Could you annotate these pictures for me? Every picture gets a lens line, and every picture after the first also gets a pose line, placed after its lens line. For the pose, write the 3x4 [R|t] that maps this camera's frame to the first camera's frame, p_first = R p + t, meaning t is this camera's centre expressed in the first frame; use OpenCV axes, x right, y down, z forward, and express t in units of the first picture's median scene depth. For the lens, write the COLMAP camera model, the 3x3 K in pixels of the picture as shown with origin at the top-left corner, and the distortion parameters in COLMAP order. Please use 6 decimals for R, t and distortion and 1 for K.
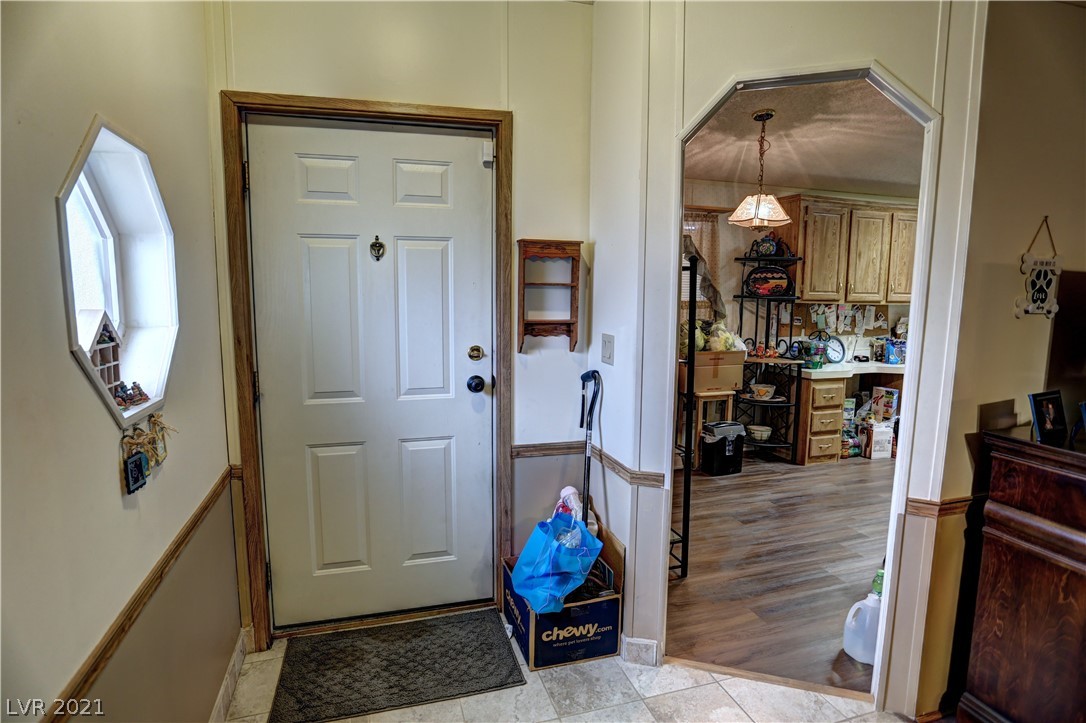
lens RADIAL K [[584.6, 0, 544.9], [0, 584.6, 361.3], [0, 0, 1]] dist [-0.042253, -0.000576]
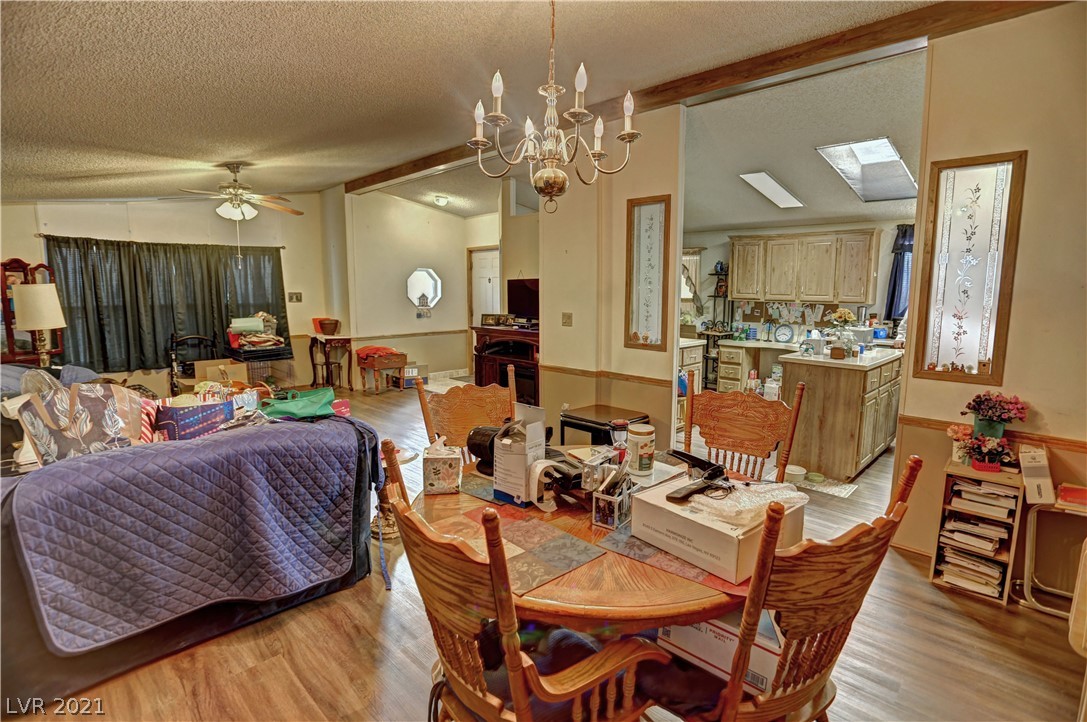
lens RADIAL K [[545.0, 0, 564.1], [0, 545.0, 372.9], [0, 0, 1]] dist [-0.033084, -0.000353]
pose [[0.468269, 0.133400, -0.873458, 3.199753], [-0.115365, 0.989306, 0.089245, 0.044635], [0.876022, 0.058976, 0.478651, -0.317152]]
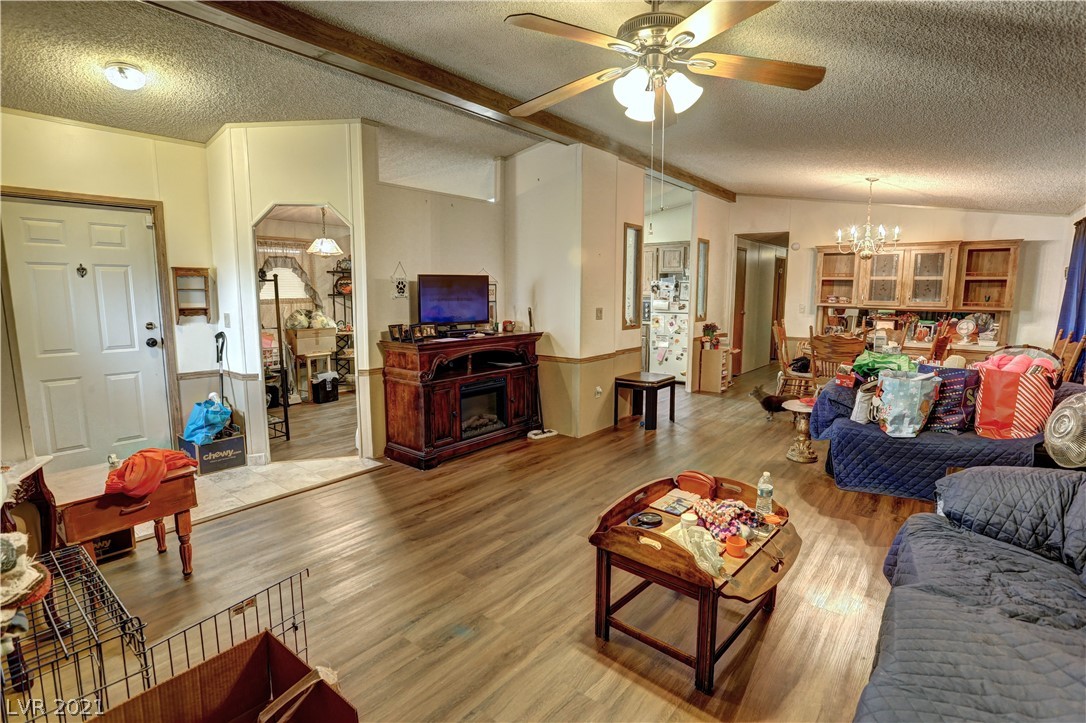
lens RADIAL K [[525.5, 0, 527.5], [0, 525.5, 362.7], [0, 0, 1]] dist [-0.035281, 0.009431]
pose [[0.844442, -0.079913, 0.529652, 0.017710], [0.072586, 0.996760, 0.034663, 0.134100], [-0.530706, 0.009174, 0.847506, -1.063051]]
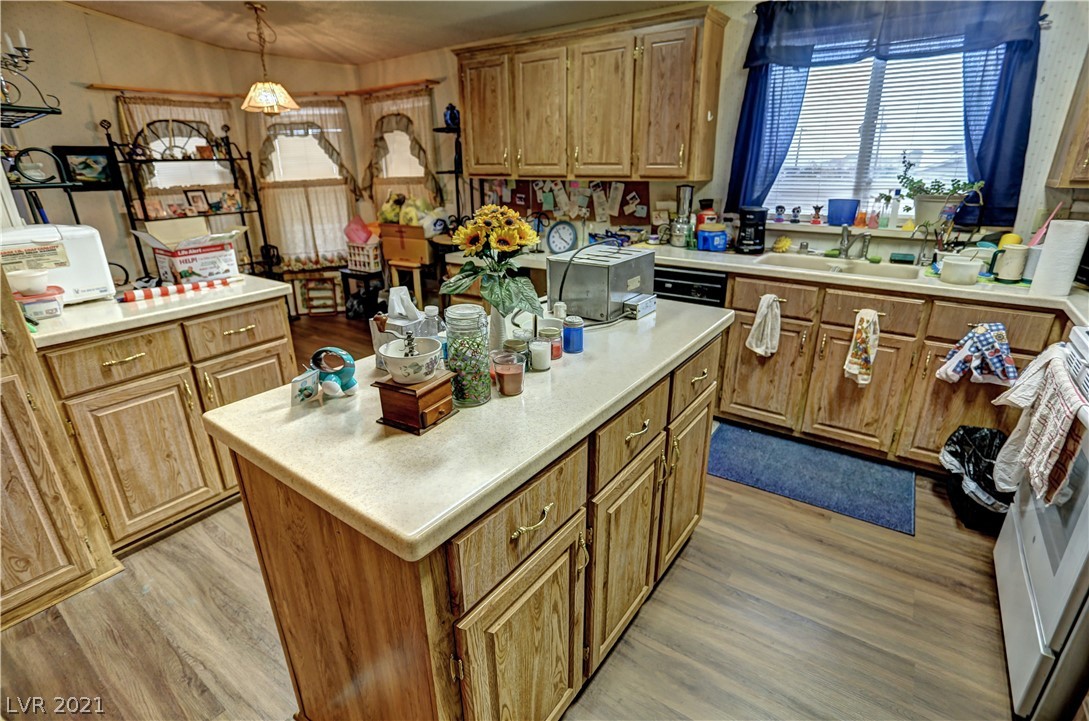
lens RADIAL K [[526.9, 0, 542.1], [0, 526.9, 355.2], [0, 0, 1]] dist [-0.035281, 0.009431]
pose [[0.598287, 0.262399, -0.757099, 2.396796], [-0.079646, 0.959655, 0.269663, -0.129900], [0.797314, -0.101036, 0.595048, 1.136048]]
